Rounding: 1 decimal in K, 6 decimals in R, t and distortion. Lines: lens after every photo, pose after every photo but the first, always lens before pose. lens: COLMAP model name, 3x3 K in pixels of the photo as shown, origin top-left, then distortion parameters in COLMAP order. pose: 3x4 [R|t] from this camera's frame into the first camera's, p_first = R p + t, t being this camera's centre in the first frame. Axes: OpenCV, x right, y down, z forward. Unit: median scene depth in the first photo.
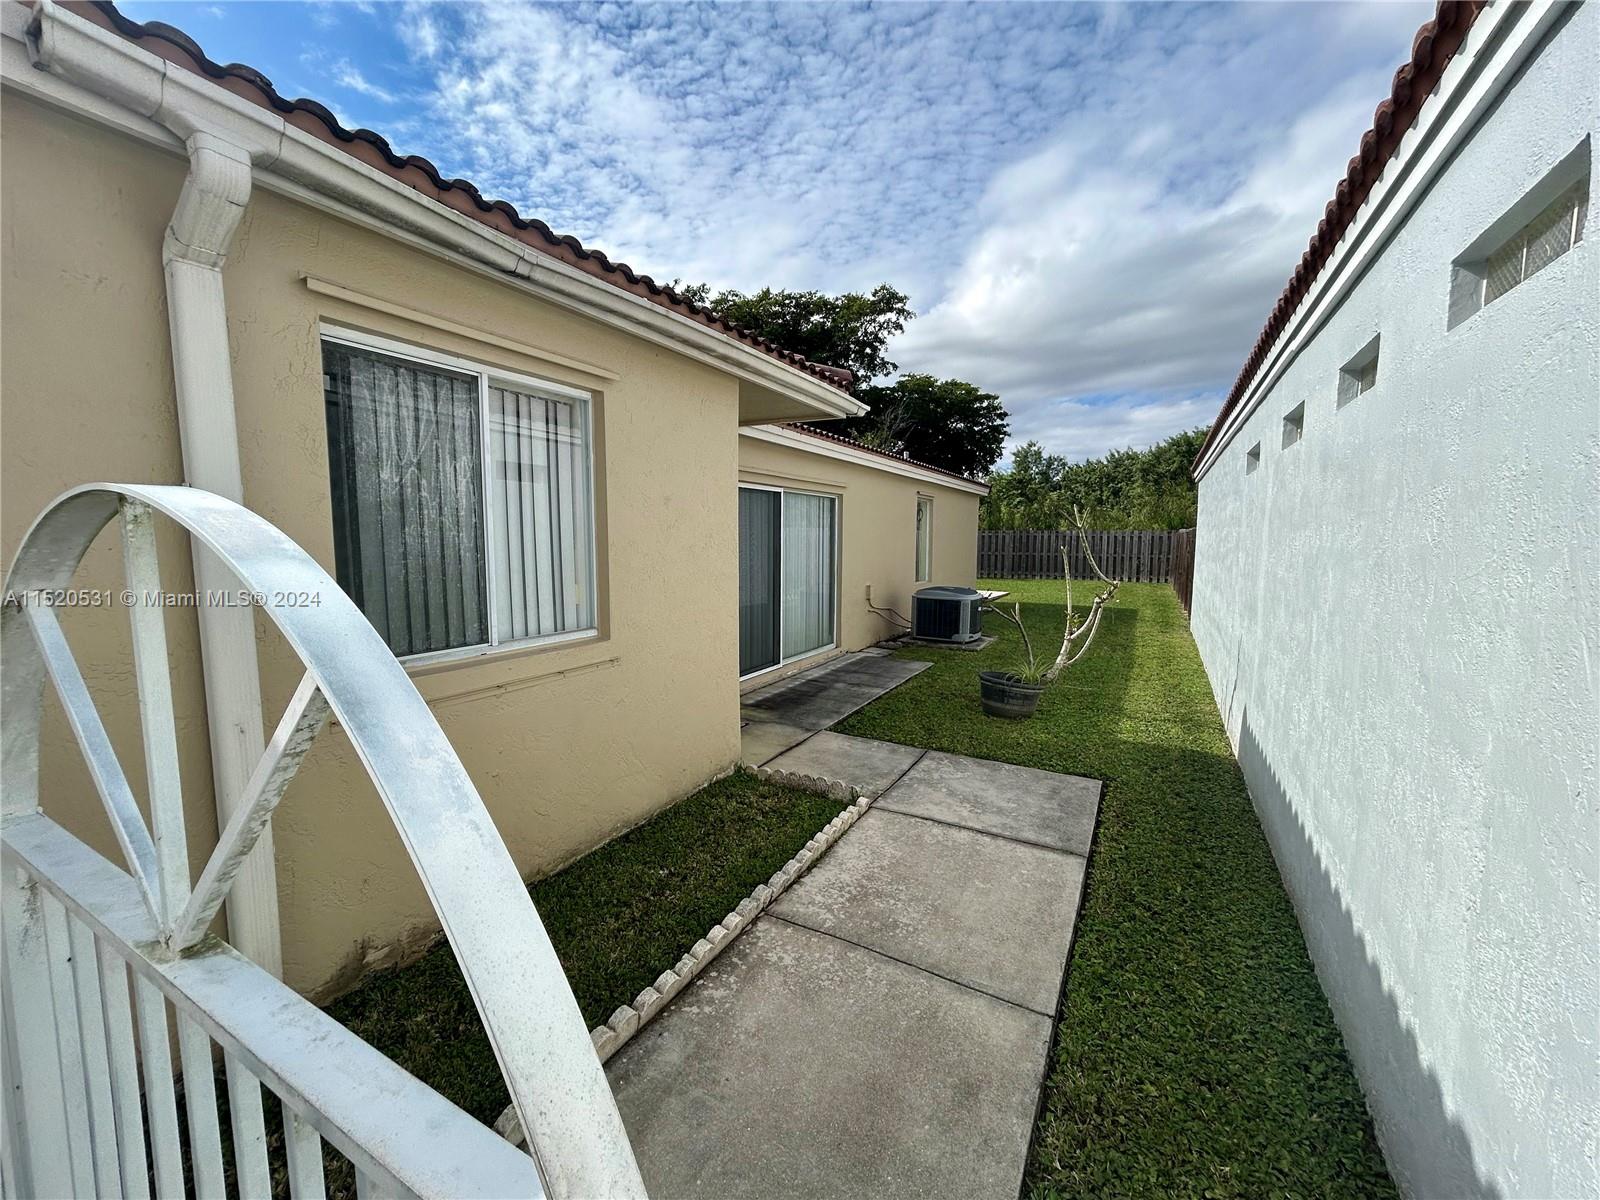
lens RADIAL K [[635.7, 0, 801.9], [0, 635.7, 602.3], [0, 0, 1]] dist [0.000427, 0.000017]
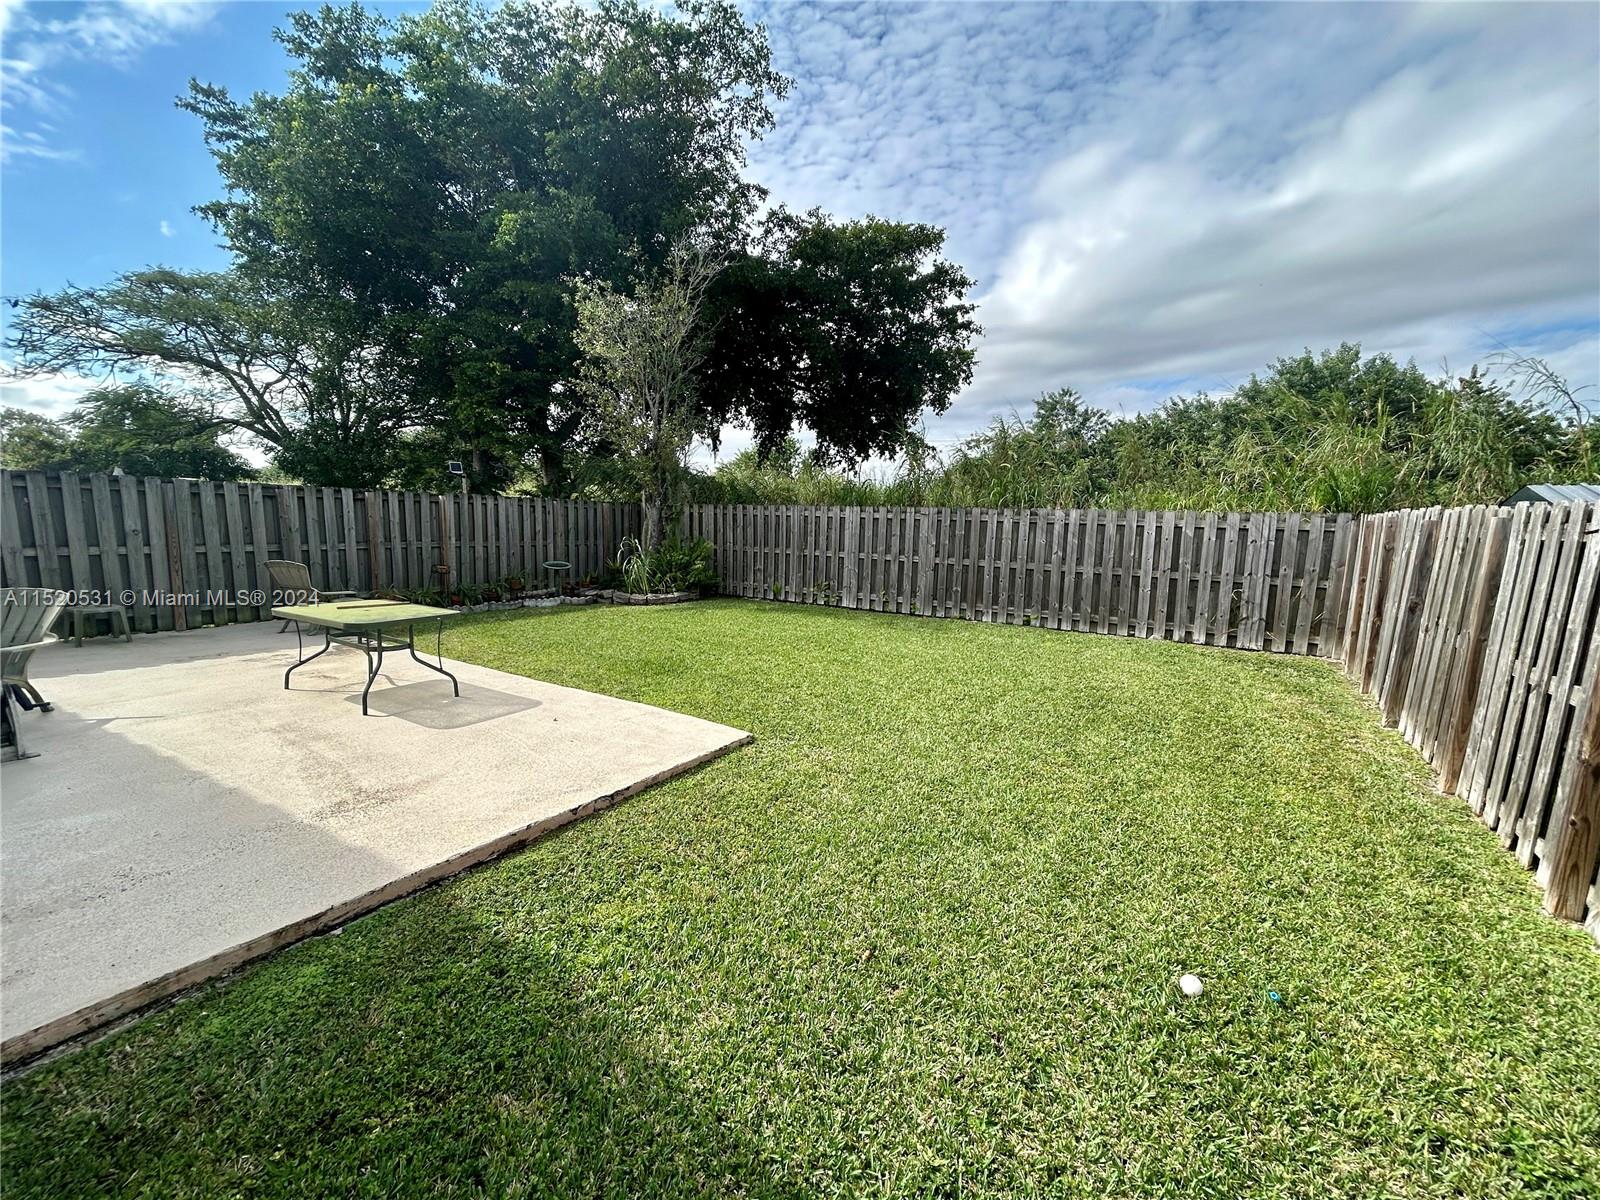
lens RADIAL K [[635.7, 0, 798.2], [0, 635.7, 602.6], [0, 0, 1]] dist [0.000427, 0.000017]
pose [[0.997030, 0.028714, -0.071462, 0.269029], [-0.026339, 0.999076, 0.033956, -0.059694], [0.072371, -0.031973, 0.996865, 0.548602]]
